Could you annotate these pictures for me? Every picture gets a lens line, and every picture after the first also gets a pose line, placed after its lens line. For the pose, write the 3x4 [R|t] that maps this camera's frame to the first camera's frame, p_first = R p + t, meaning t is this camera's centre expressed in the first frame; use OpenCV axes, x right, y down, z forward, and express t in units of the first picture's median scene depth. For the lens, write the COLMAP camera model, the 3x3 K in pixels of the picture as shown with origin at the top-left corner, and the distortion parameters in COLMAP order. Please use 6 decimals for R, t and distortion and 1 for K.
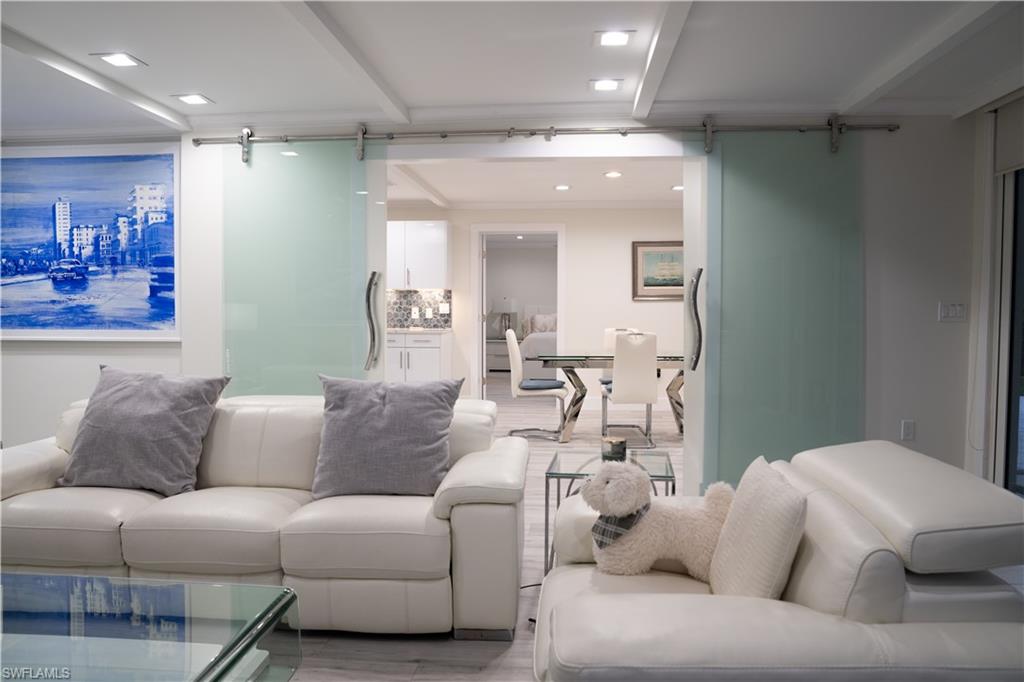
lens RADIAL K [[710.7, 0, 513.7], [0, 710.7, 336.3], [0, 0, 1]] dist [-0.129368, 0.097890]
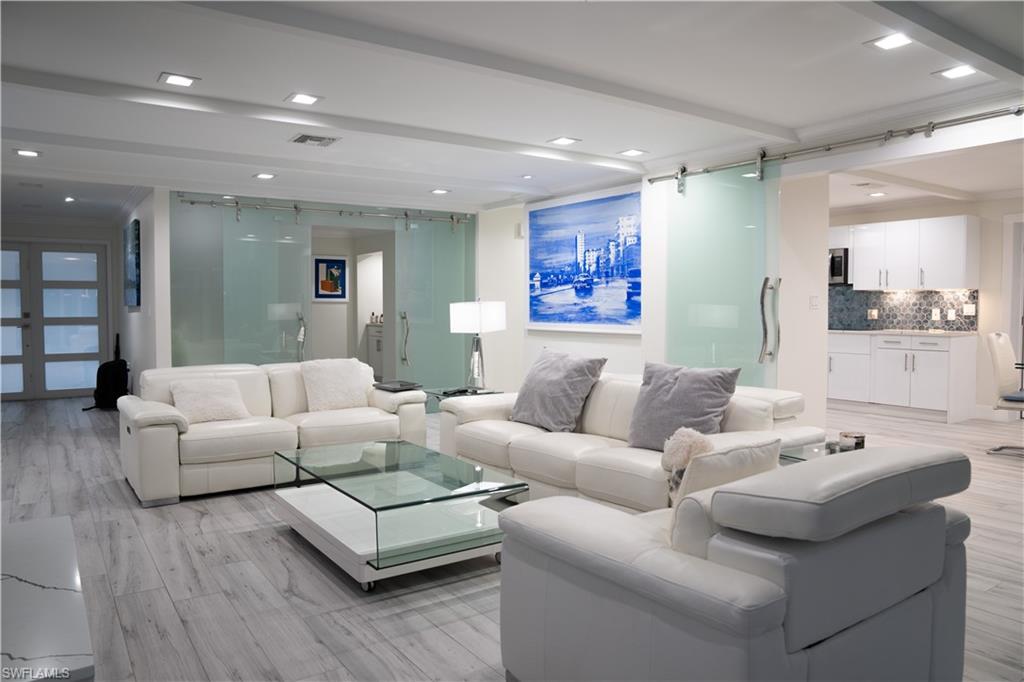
lens RADIAL K [[710.7, 0, 513.7], [0, 710.7, 336.3], [0, 0, 1]] dist [-0.129368, 0.097890]
pose [[0.630495, 0.028723, -0.775662, 0.396266], [-0.028640, 0.999495, 0.013732, -0.000311], [0.775665, 0.013557, 0.630999, -0.029651]]
